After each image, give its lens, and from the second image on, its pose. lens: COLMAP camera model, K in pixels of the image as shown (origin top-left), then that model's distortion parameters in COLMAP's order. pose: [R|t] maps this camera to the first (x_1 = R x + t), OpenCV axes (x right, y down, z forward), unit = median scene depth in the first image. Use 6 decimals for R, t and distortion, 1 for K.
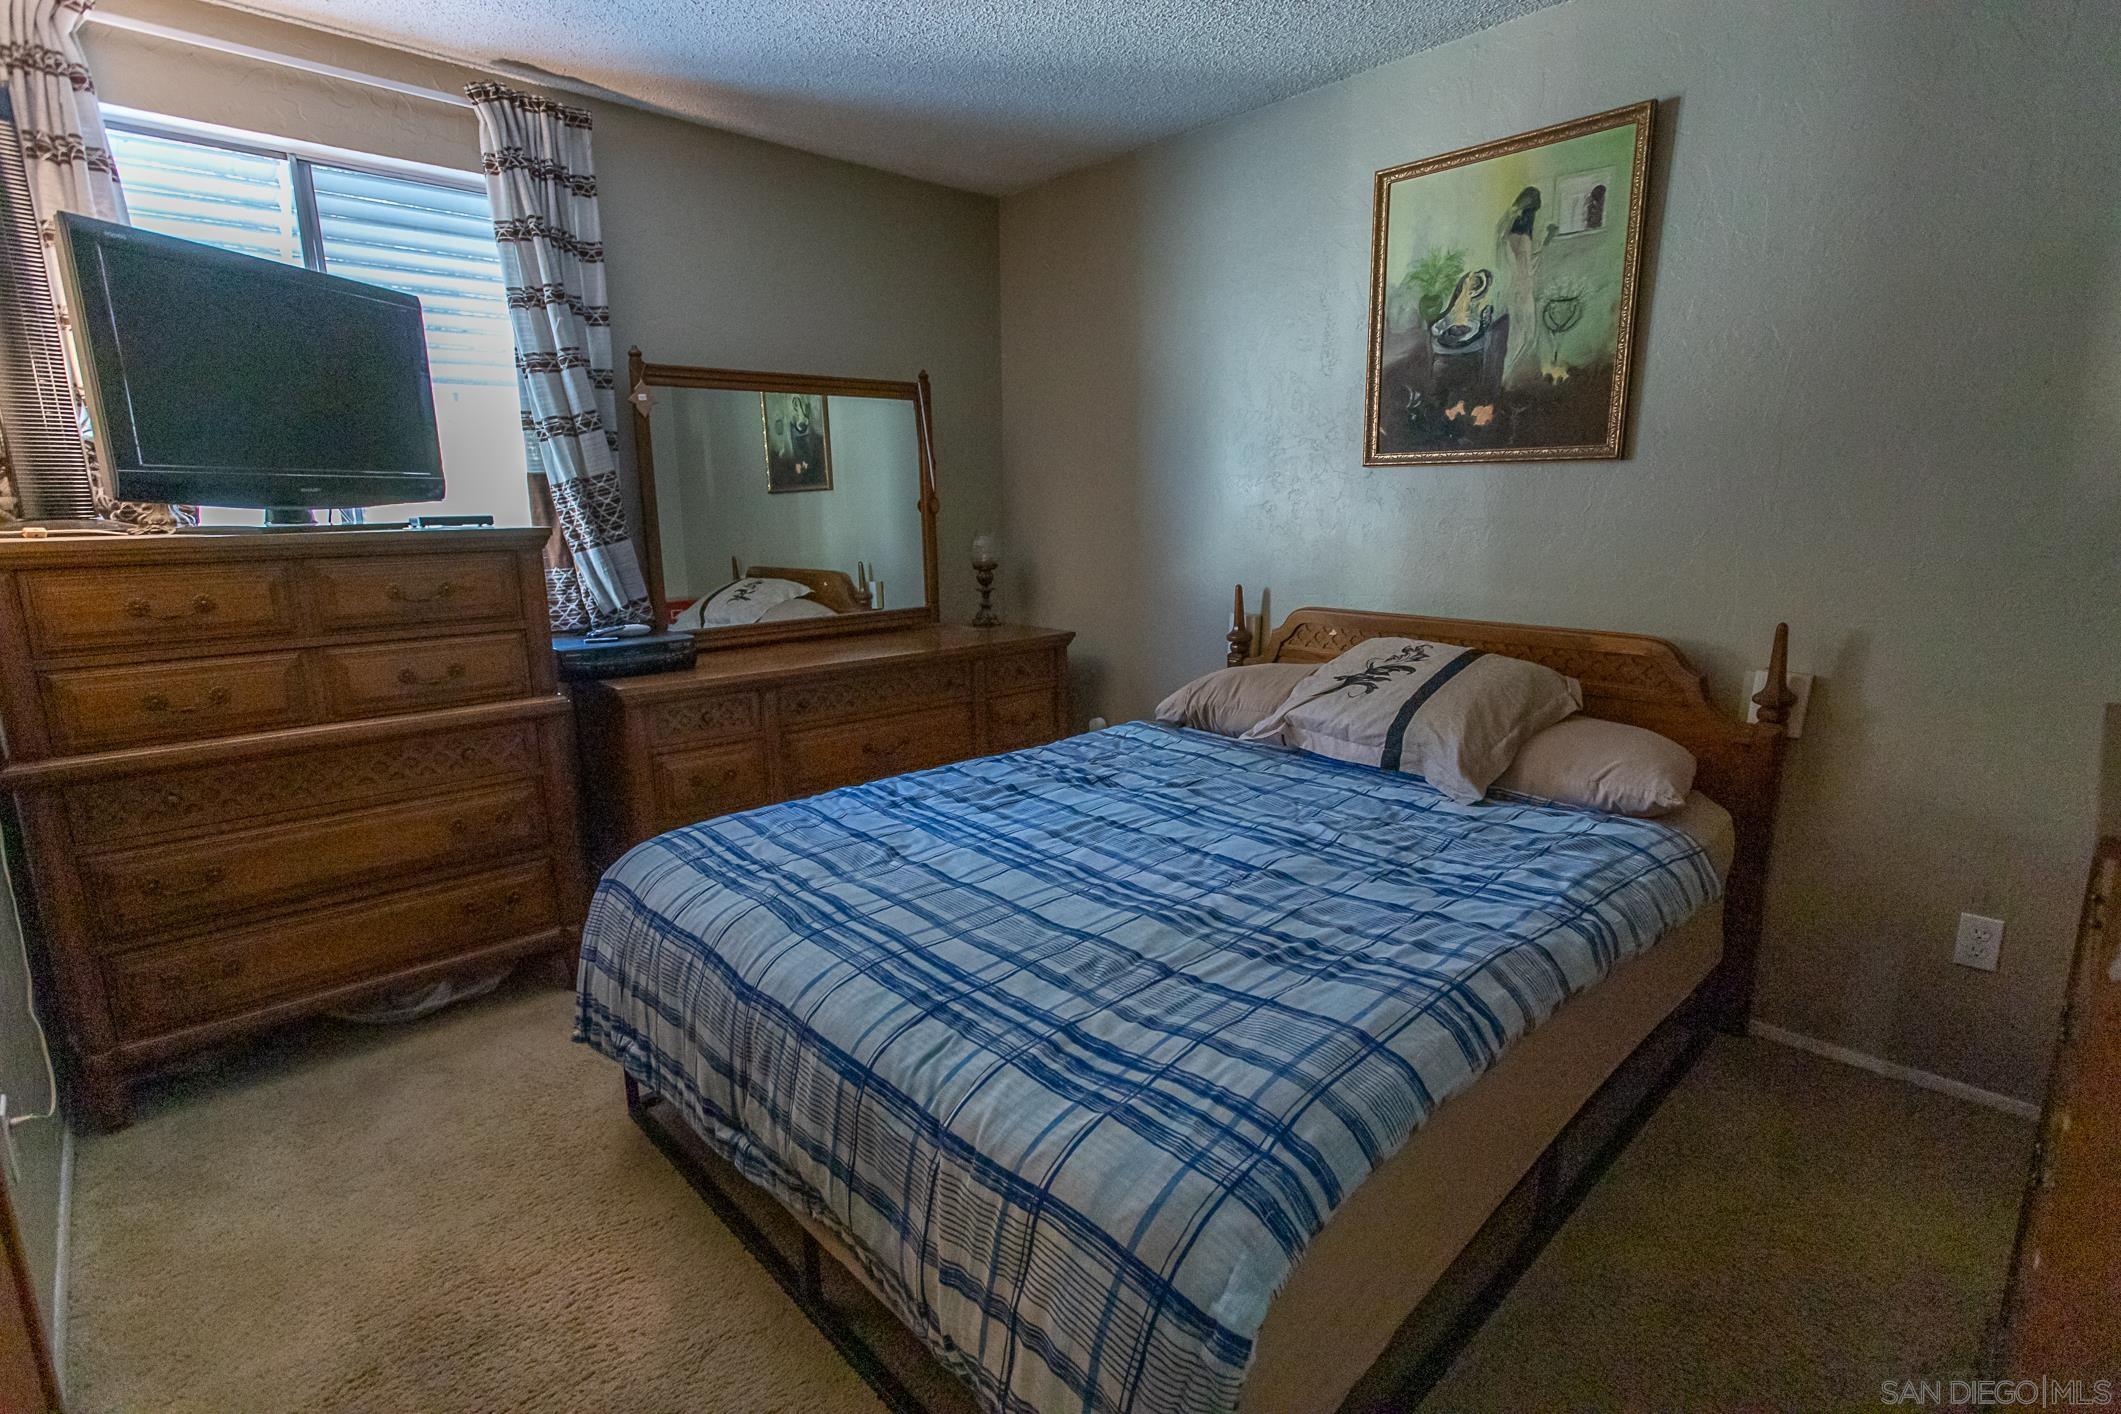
lens RADIAL K [[1015.3, 0, 1055.7], [0, 1015.3, 697.1], [0, 0, 1]] dist [-0.017513, 0.008376]
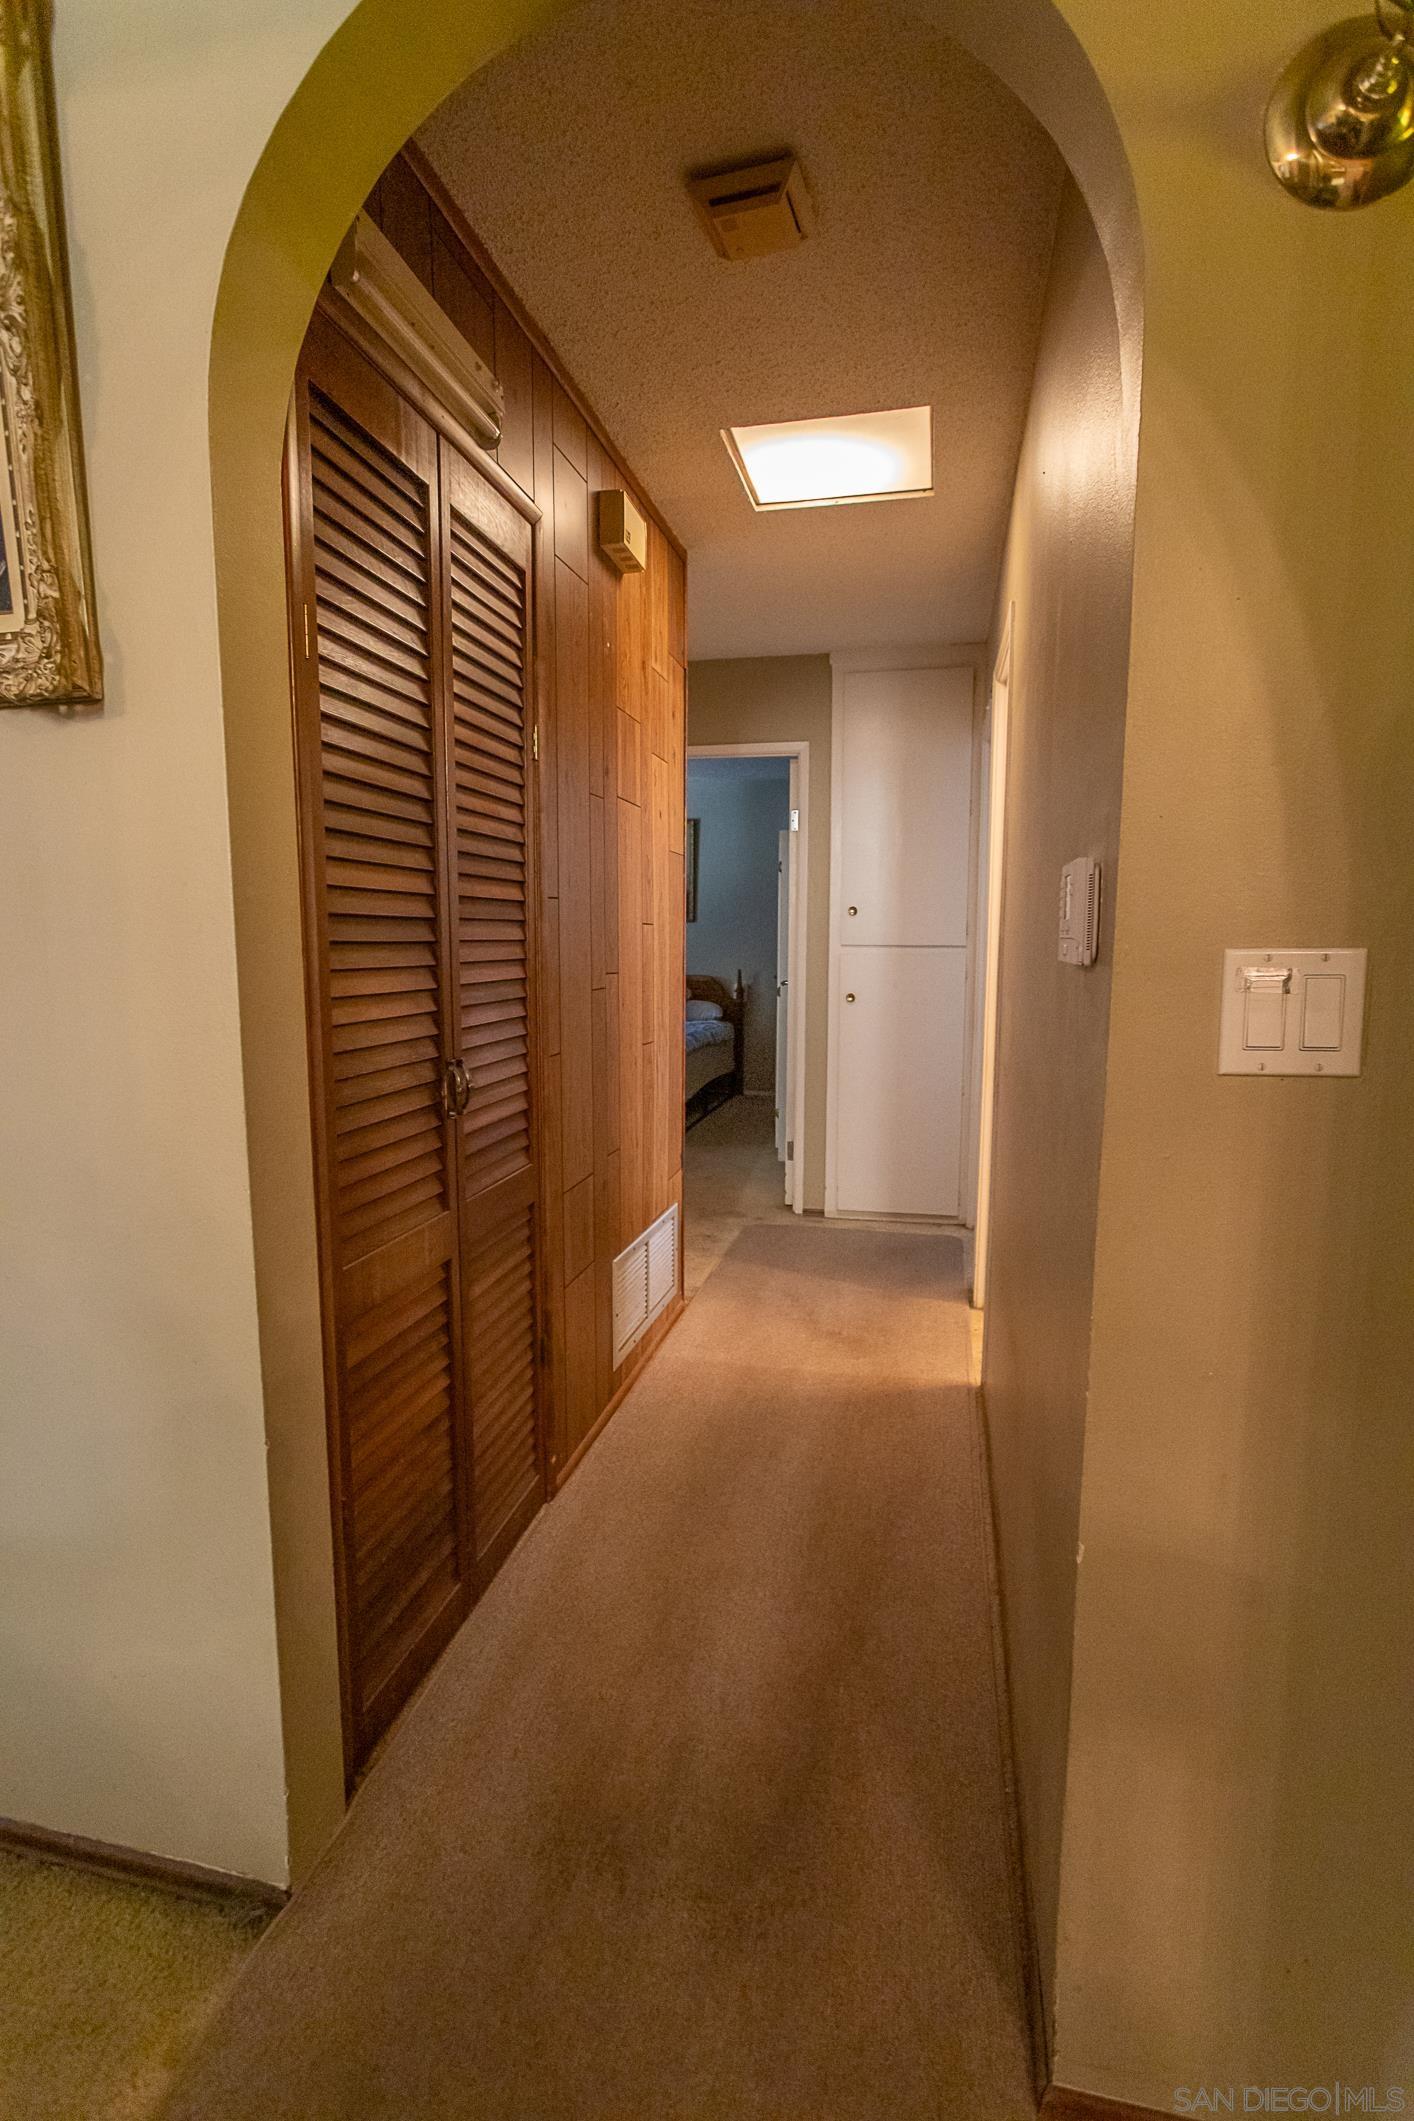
lens RADIAL K [[1015.3, 0, 702.5], [0, 1015.3, 1060.6], [0, 0, 1]] dist [-0.017513, 0.008376]
pose [[0.821124, -0.057233, 0.567874, -1.464555], [0.098833, 0.994187, -0.042710, 0.393681], [-0.562128, 0.091195, 0.822007, -1.875849]]
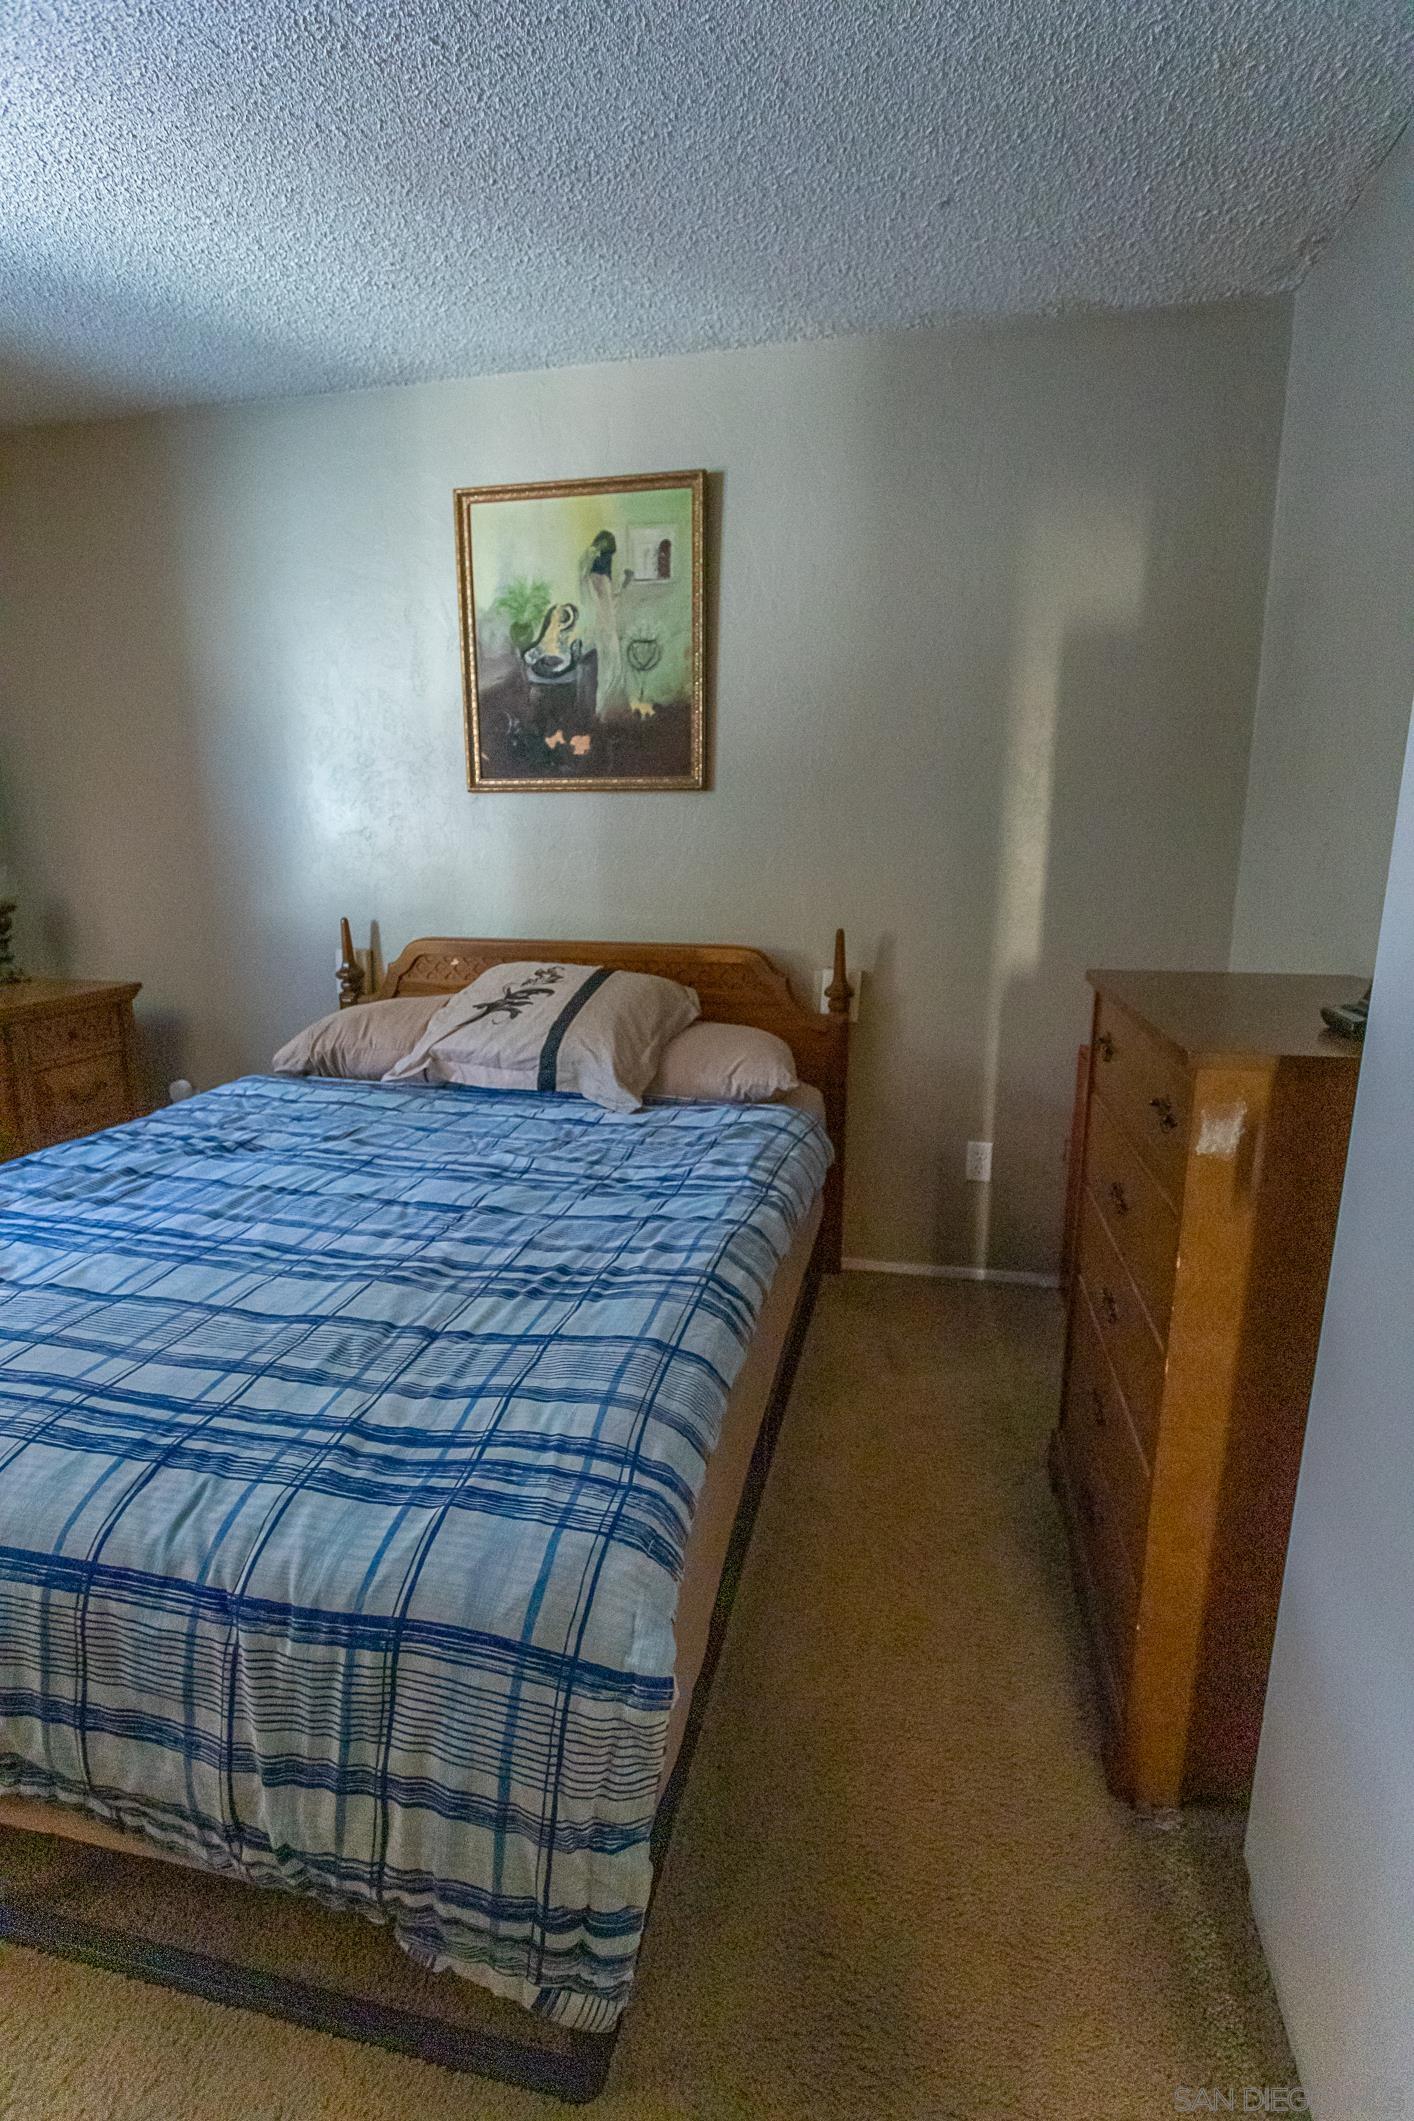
lens RADIAL K [[1015.3, 0, 707.1], [0, 1015.3, 1054.7], [0, 0, 1]] dist [-0.017513, 0.008376]
pose [[0.827938, -0.107879, 0.550347, -0.100897], [0.097967, 0.994057, 0.047475, 0.003289], [-0.552197, 0.014610, 0.833585, 0.072551]]
